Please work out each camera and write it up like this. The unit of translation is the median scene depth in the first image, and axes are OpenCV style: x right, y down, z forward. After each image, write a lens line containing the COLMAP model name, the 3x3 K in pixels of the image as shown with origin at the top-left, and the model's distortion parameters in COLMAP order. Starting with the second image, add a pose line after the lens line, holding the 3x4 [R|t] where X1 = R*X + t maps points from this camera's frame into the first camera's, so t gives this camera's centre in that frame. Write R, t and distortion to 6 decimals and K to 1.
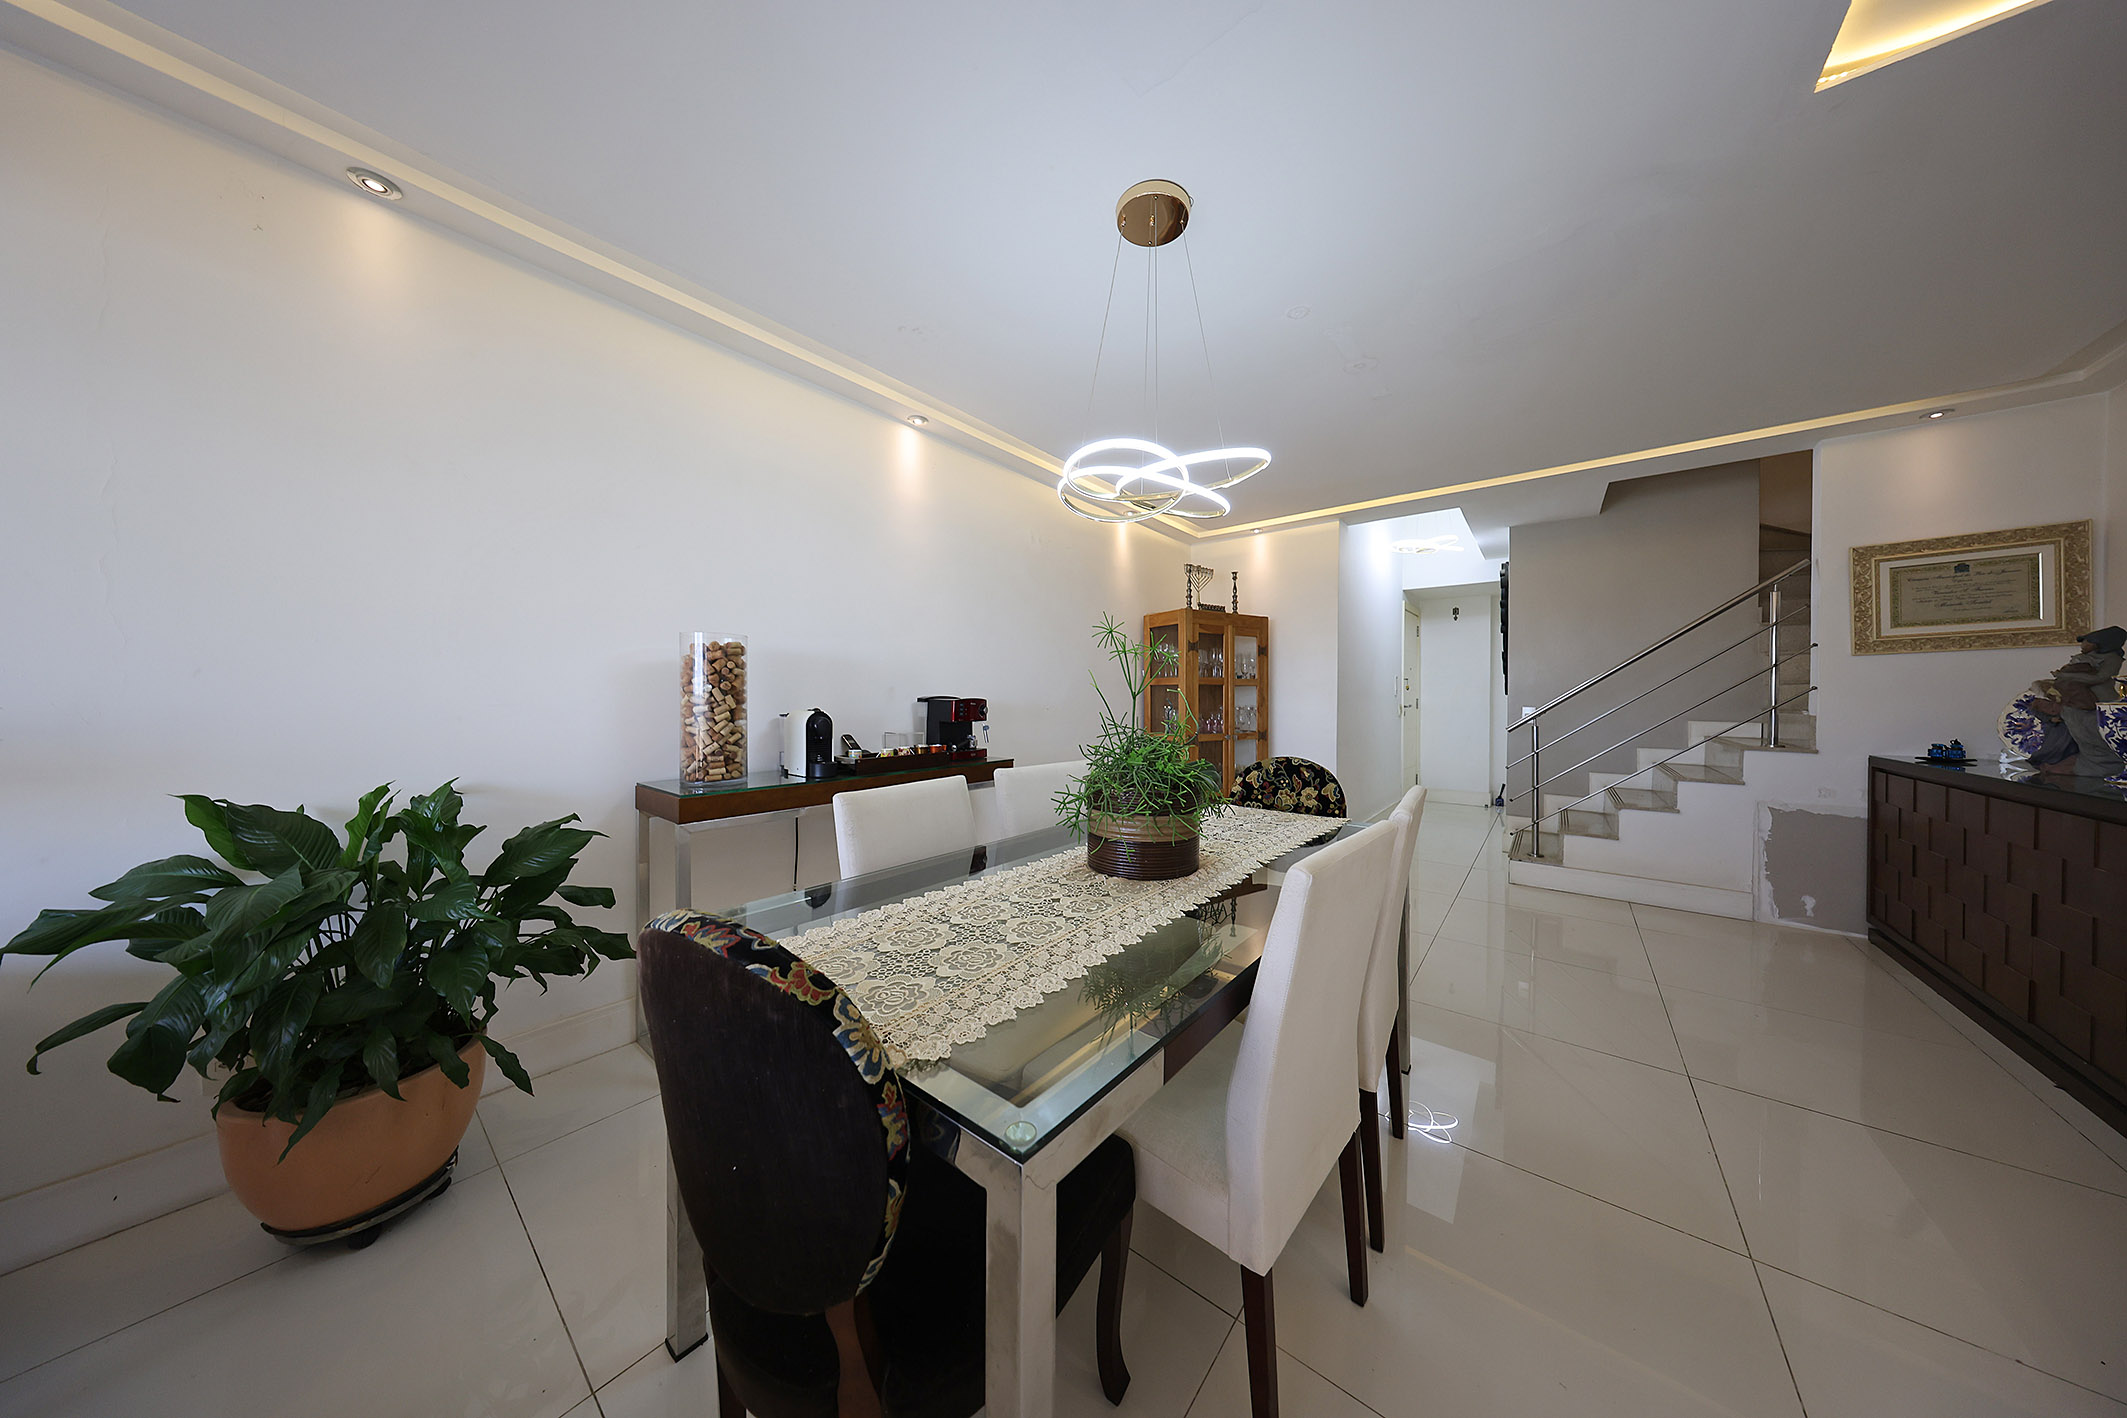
lens RADIAL K [[614.1, 0, 1072.1], [0, 614.1, 704.8], [0, 0, 1]] dist [0.000770, 0.000106]
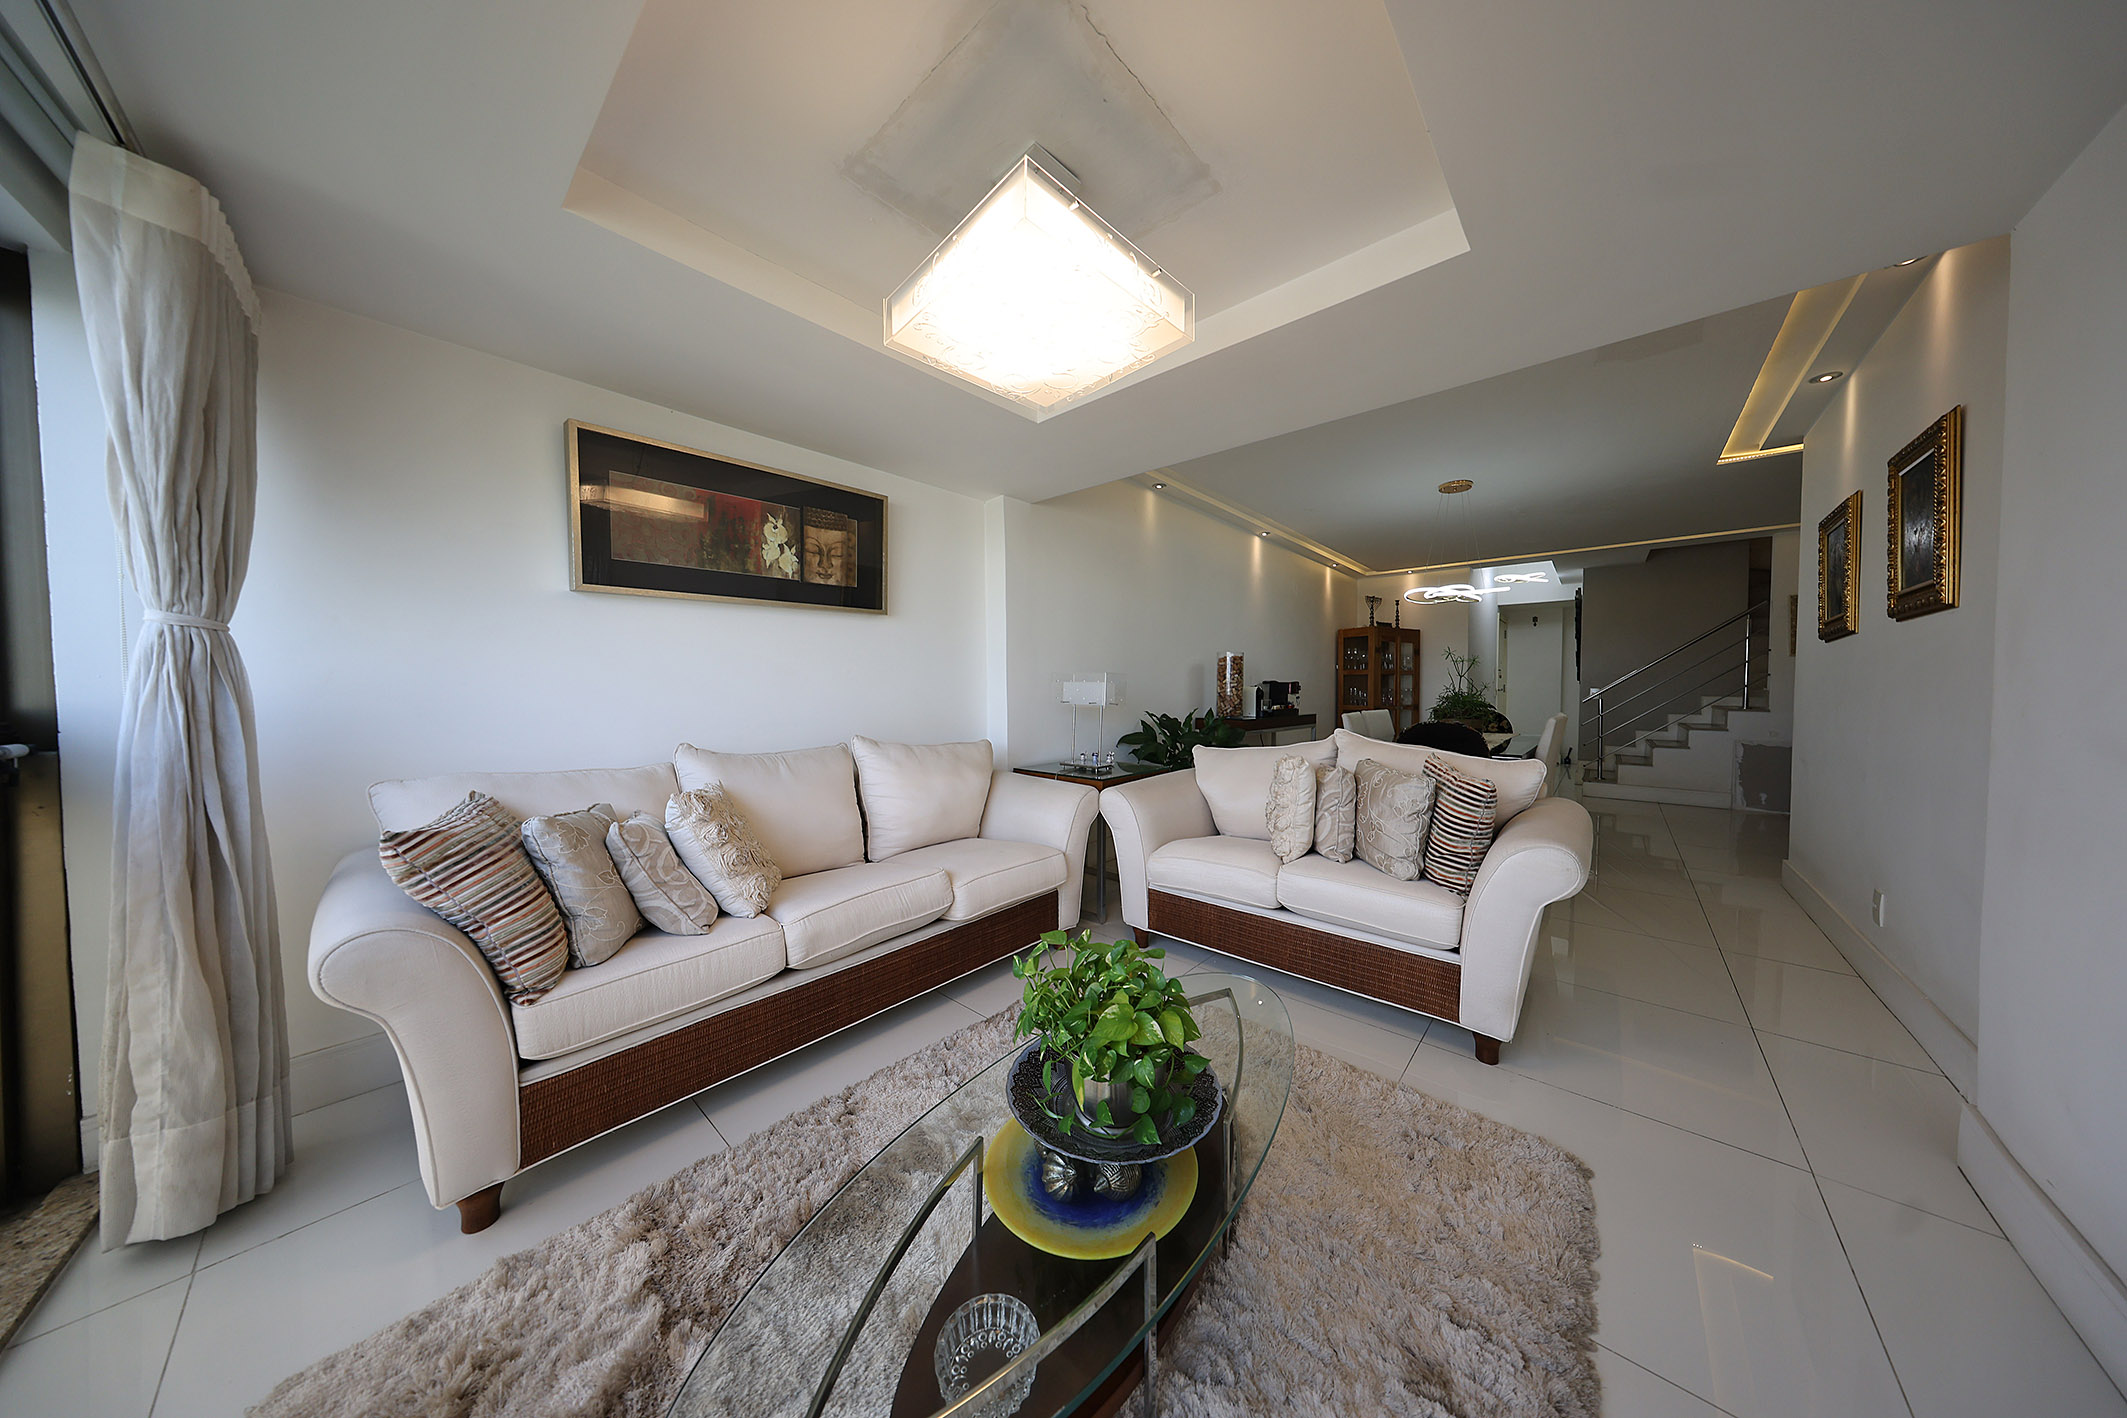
lens RADIAL K [[614.3, 0, 1093.8], [0, 614.3, 709.4], [0, 0, 1]] dist [0.016464, 0.000042]
pose [[0.999575, -0.000633, -0.029142, -0.646730], [0.001338, 0.999707, 0.024152, 0.024620], [0.029119, -0.024181, 0.999283, -0.816980]]
